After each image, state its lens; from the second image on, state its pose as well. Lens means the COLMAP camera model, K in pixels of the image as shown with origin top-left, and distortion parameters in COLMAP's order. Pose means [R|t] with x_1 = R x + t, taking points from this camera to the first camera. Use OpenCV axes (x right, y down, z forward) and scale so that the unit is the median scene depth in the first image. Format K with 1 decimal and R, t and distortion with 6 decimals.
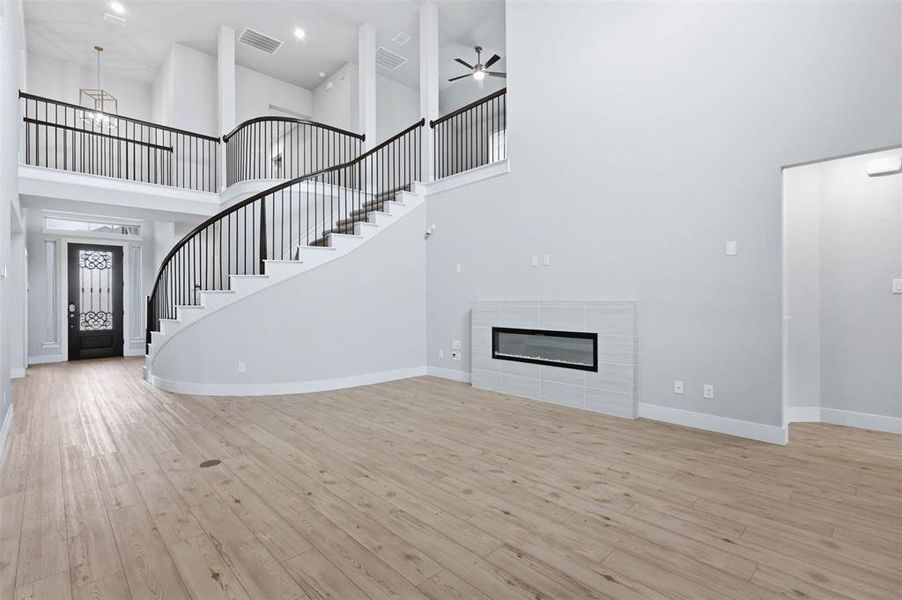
lens RADIAL K [[420.1, 0, 444.7], [0, 420.1, 298.5], [0, 0, 1]] dist [-0.003035, 0.000228]
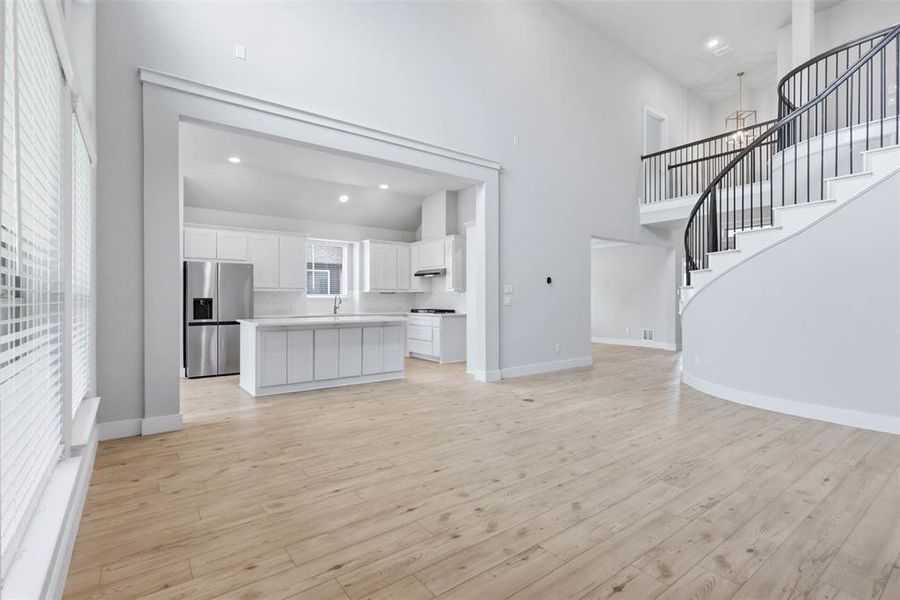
lens RADIAL K [[419.2, 0, 452.1], [0, 419.2, 304.4], [0, 0, 1]] dist [-0.003035, 0.000228]
pose [[-0.102257, 0.021700, -0.994521, 0.794439], [0.001388, 0.999764, 0.021672, 0.004440], [0.994757, 0.000836, -0.102263, 0.698332]]
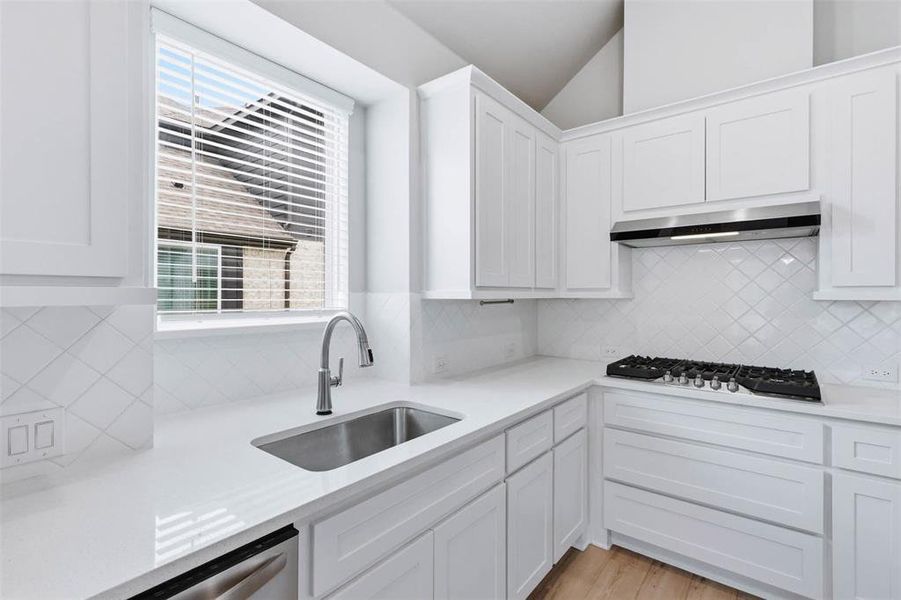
lens RADIAL K [[419.7, 0, 456.2], [0, 419.7, 295.0], [0, 0, 1]] dist [-0.003035, 0.000228]
pose [[0.138946, 0.005170, -0.990286, -0.798947], [-0.003093, 0.999984, 0.004787, -0.020270], [0.990295, 0.002398, 0.138960, -0.019894]]
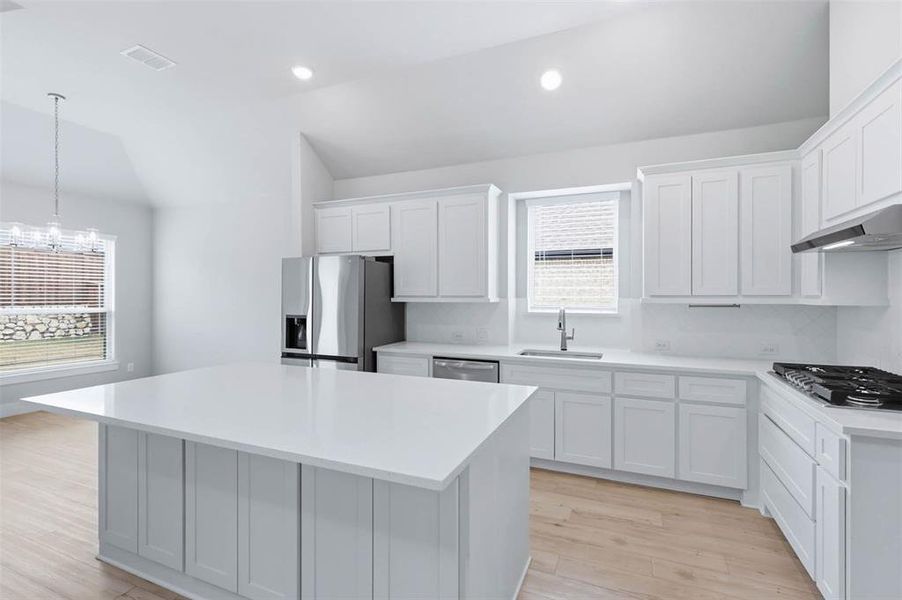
lens RADIAL K [[420.1, 0, 451.9], [0, 420.1, 298.7], [0, 0, 1]] dist [-0.003035, 0.000228]
pose [[-0.917830, 0.009780, -0.396854, -0.608106], [0.005888, 0.999922, 0.011025, -0.033703], [0.396930, 0.007783, -0.917816, 0.668506]]
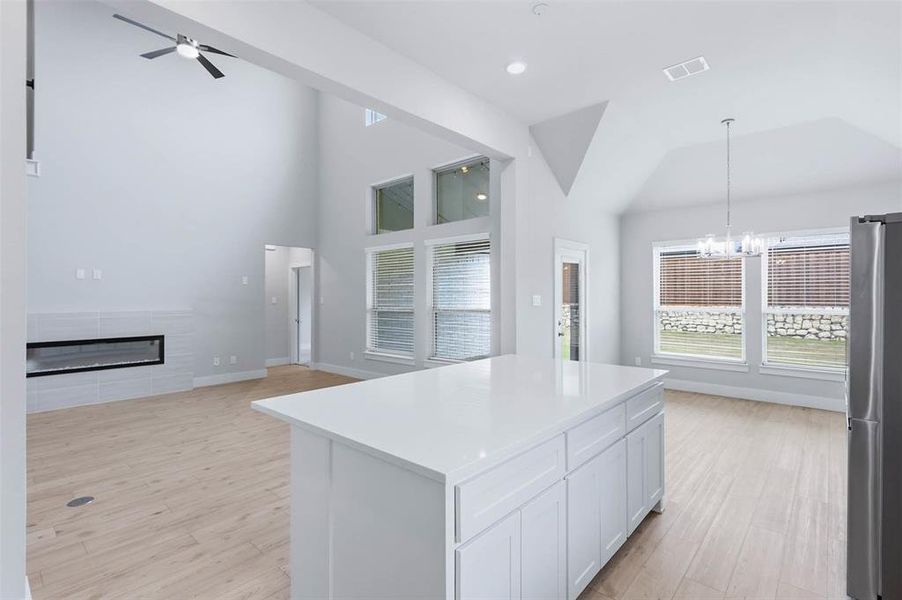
lens RADIAL K [[420.1, 0, 456.5], [0, 420.1, 298.6], [0, 0, 1]] dist [-0.003035, 0.000228]
pose [[-0.086947, 0.001928, 0.996211, -1.205754], [0.003579, 0.999992, -0.001623, -0.031662], [-0.996207, 0.003424, -0.086953, 0.210781]]
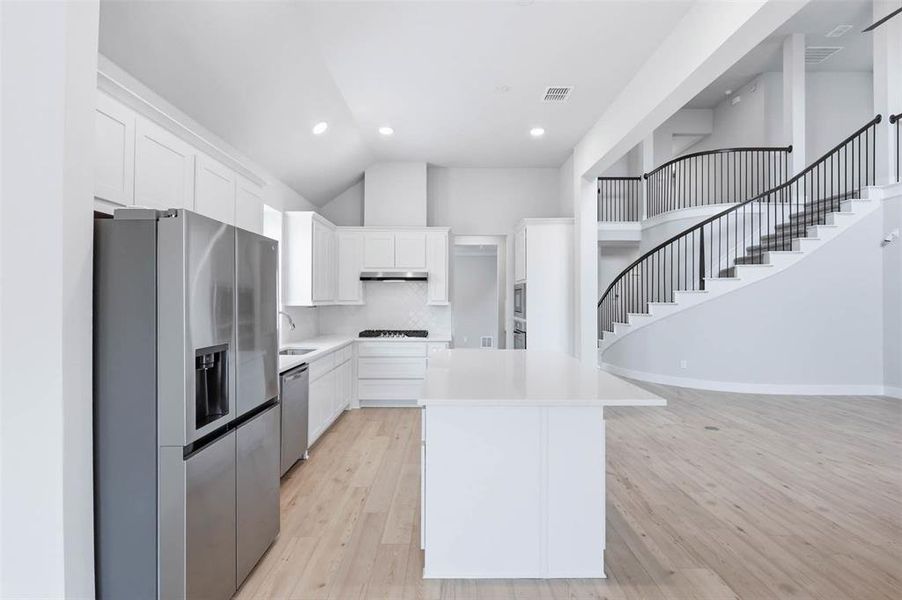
lens RADIAL K [[420.1, 0, 446.7], [0, 420.1, 298.5], [0, 0, 1]] dist [-0.003035, 0.000228]
pose [[0.724895, 0.006391, -0.688830, -0.177753], [-0.007328, 0.999972, 0.001565, -0.039260], [0.688821, 0.003913, 0.724921, -0.538533]]
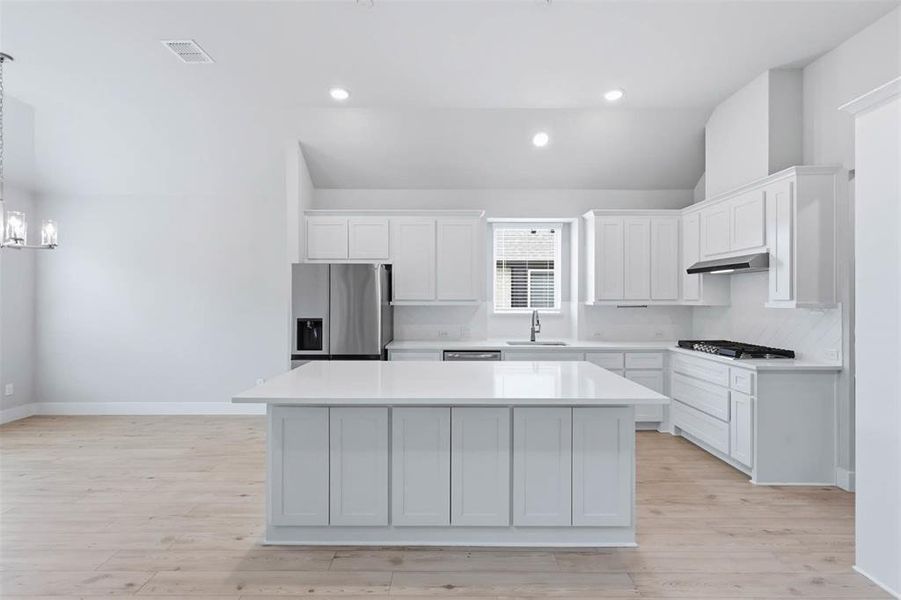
lens RADIAL K [[419.7, 0, 449.7], [0, 419.7, 300.3], [0, 0, 1]] dist [-0.003035, 0.000228]
pose [[-0.682558, 0.008225, -0.730786, -0.144049], [0.003492, 0.999962, 0.007993, -0.037476], [0.730823, 0.002904, -0.682560, 0.570172]]
